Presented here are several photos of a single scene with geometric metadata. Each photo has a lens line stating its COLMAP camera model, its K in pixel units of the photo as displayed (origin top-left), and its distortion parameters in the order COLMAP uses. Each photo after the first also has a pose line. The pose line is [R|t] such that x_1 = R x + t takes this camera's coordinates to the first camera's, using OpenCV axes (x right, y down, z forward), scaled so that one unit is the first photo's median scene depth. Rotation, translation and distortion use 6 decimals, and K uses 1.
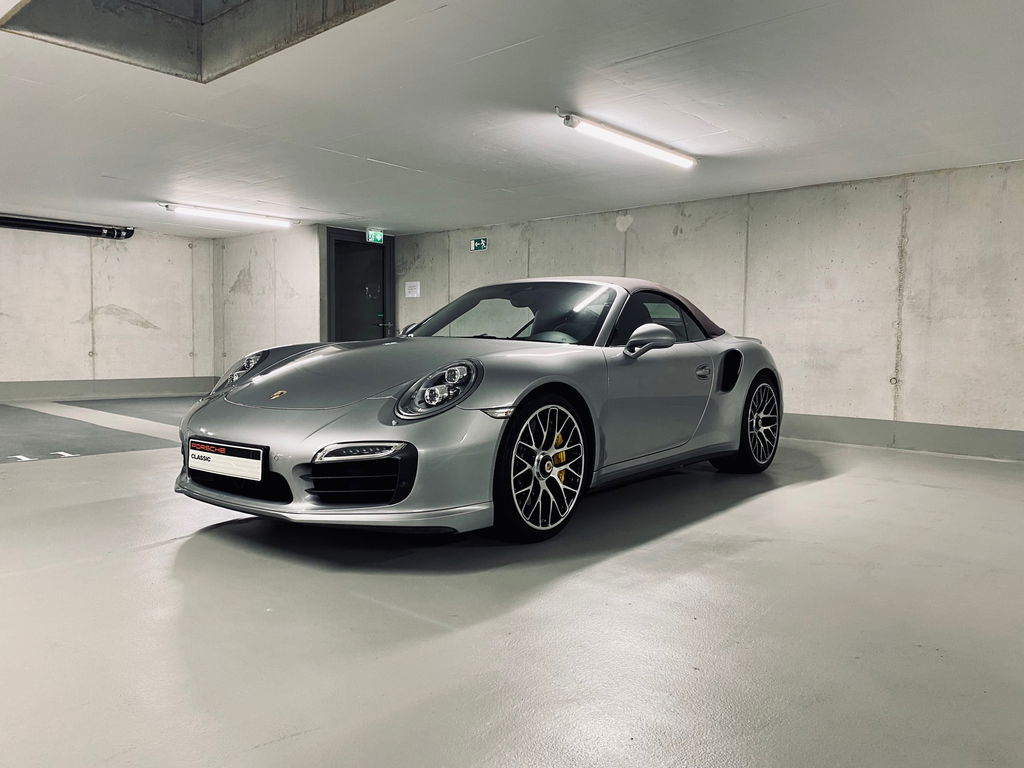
lens RADIAL K [[787.8, 0, 517.0], [0, 787.8, 385.6], [0, 0, 1]] dist [0.037731, -0.047196]
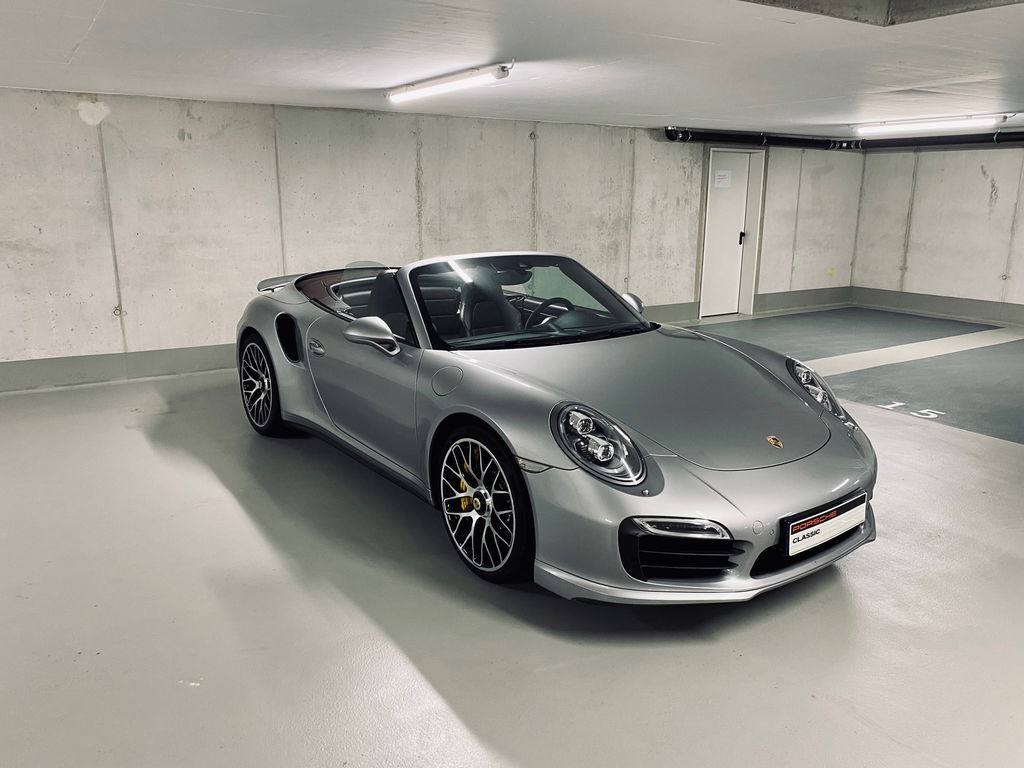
lens RADIAL K [[787.8, 0, 507.1], [0, 787.8, 383.3], [0, 0, 1]] dist [0.037731, -0.047196]
pose [[0.276290, -0.239993, 0.930627, -0.635403], [0.051657, 0.970628, 0.234972, -0.148506], [-0.959685, -0.016847, 0.280572, 0.541904]]
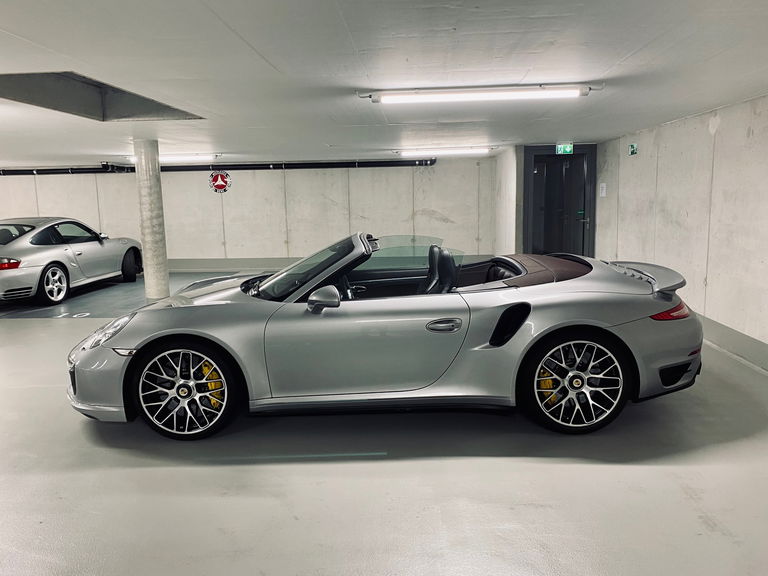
lens RADIAL K [[590.9, 0, 372.8], [0, 590.9, 279.3], [0, 0, 1]] dist [0.037731, -0.047196]
pose [[0.608315, 0.079216, -0.789733, 0.577868], [-0.012943, 0.995865, 0.089923, -0.107745], [0.793590, -0.044480, 0.606825, 0.331302]]
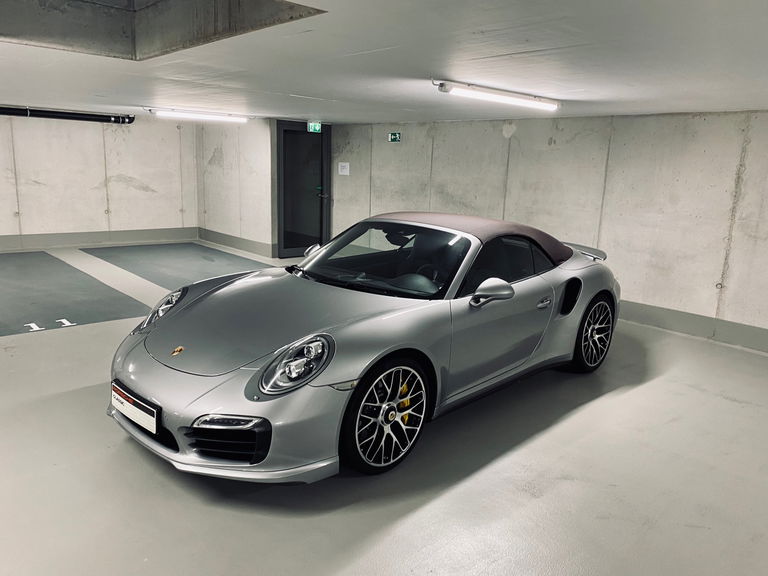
lens RADIAL K [[590.9, 0, 387.7], [0, 590.9, 285.2], [0, 0, 1]] dist [0.037731, -0.047196]
pose [[0.994521, 0.044859, -0.094421, 0.059652], [-0.030775, 0.988857, 0.145651, -0.124927], [0.099903, -0.141947, 0.984820, 0.059311]]
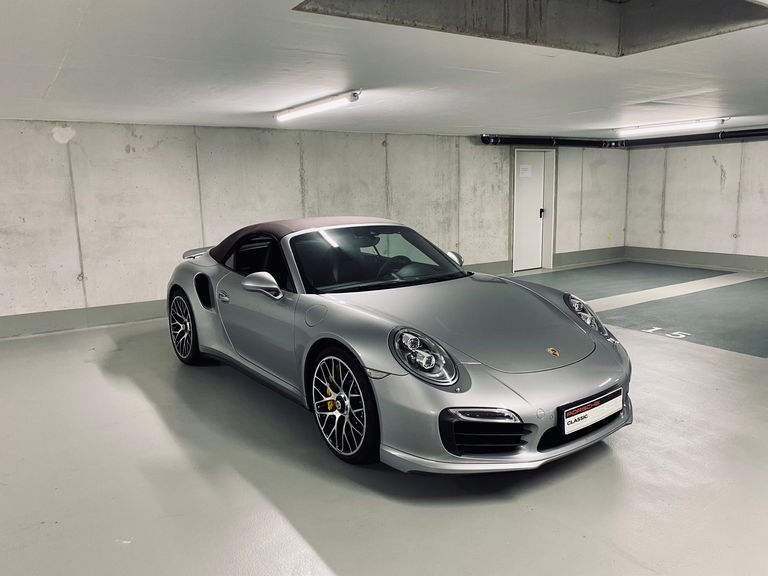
lens RADIAL K [[590.9, 0, 382.1], [0, 590.9, 286.7], [0, 0, 1]] dist [0.037731, -0.047196]
pose [[0.265677, -0.181137, 0.946892, -0.648812], [0.079284, 0.982968, 0.165793, -0.139571], [-0.960796, 0.031026, 0.275513, 0.518958]]
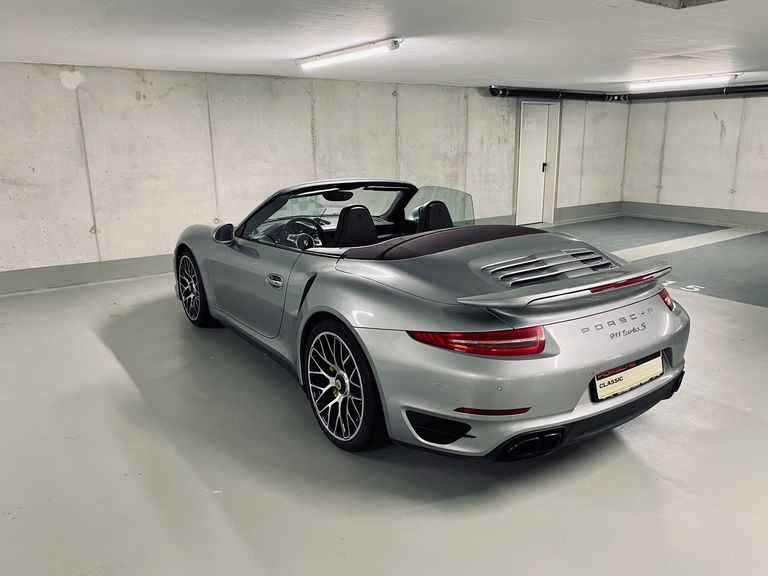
lens RADIAL K [[590.9, 0, 385.4], [0, 590.9, 286.9], [0, 0, 1]] dist [0.037731, -0.047196]
pose [[0.219636, -0.254771, 0.941728, -0.669251], [0.068590, 0.966943, 0.245595, -0.145911], [-0.973168, 0.010652, 0.229851, 0.593549]]
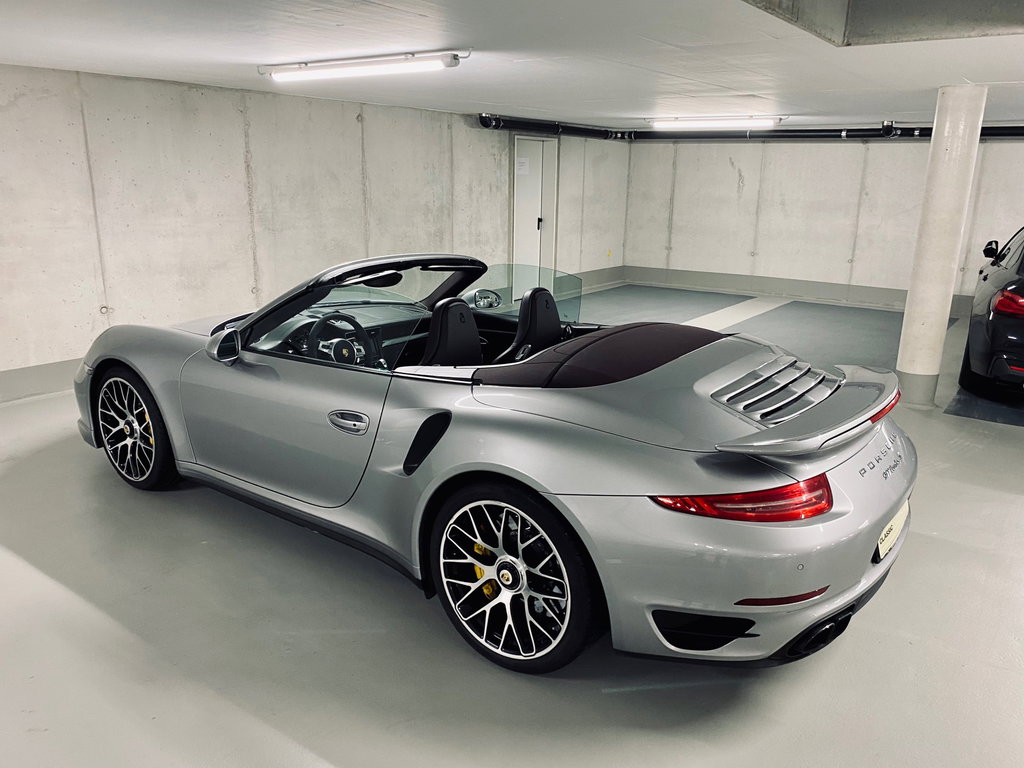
lens RADIAL K [[787.8, 0, 518.1], [0, 787.8, 384.0], [0, 0, 1]] dist [0.037731, -0.047196]
pose [[-0.106743, -0.274296, 0.955703, -0.630505], [0.035295, 0.959543, 0.279340, -0.173441], [-0.993660, 0.063549, -0.092744, 0.760627]]
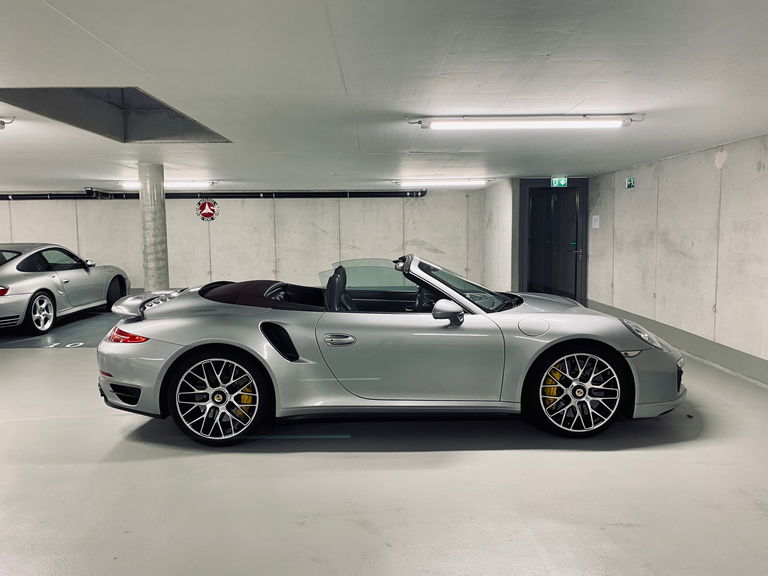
lens RADIAL K [[590.9, 0, 379.4], [0, 590.9, 284.0], [0, 0, 1]] dist [0.037731, -0.047196]
pose [[0.668950, 0.044085, -0.741999, 0.513414], [-0.020657, 0.998957, 0.040728, -0.095419], [0.743021, -0.011917, 0.669162, 0.257358]]
